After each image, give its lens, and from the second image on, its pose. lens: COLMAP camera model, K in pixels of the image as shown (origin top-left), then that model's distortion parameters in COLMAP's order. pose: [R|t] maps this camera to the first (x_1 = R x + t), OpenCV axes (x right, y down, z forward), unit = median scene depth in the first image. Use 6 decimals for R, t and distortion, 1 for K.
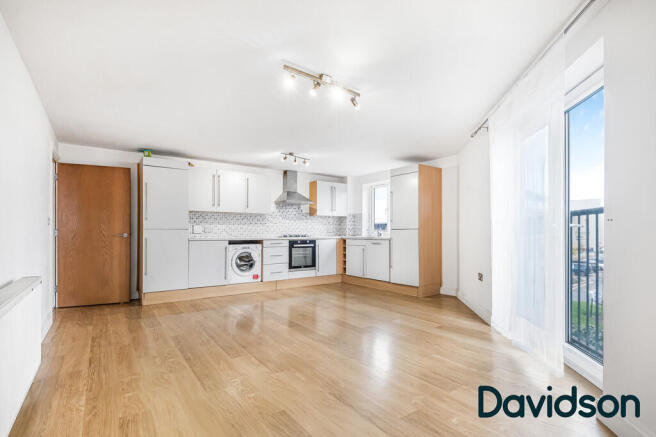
lens RADIAL K [[318.2, 0, 328.0], [0, 318.2, 224.4], [0, 0, 1]] dist [-0.000147, 0.000116]
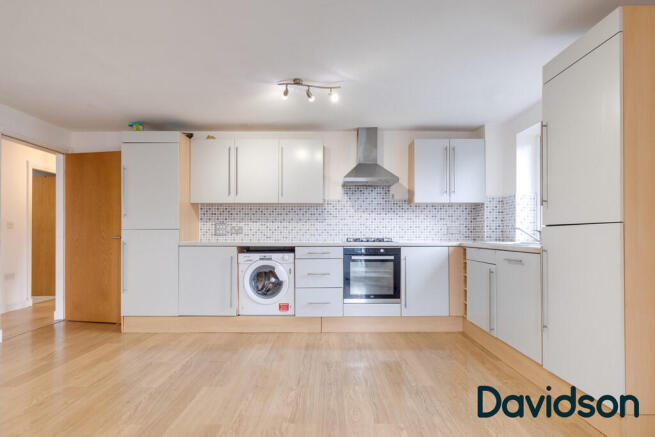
lens RADIAL K [[342.5, 0, 329.8], [0, 342.5, 229.5], [0, 0, 1]] dist [0.002328, -0.000192]
pose [[0.813736, -0.006763, -0.581196, 0.215753], [0.014314, 0.999862, 0.008407, 0.012068], [0.581059, -0.015160, 0.813720, 0.500276]]
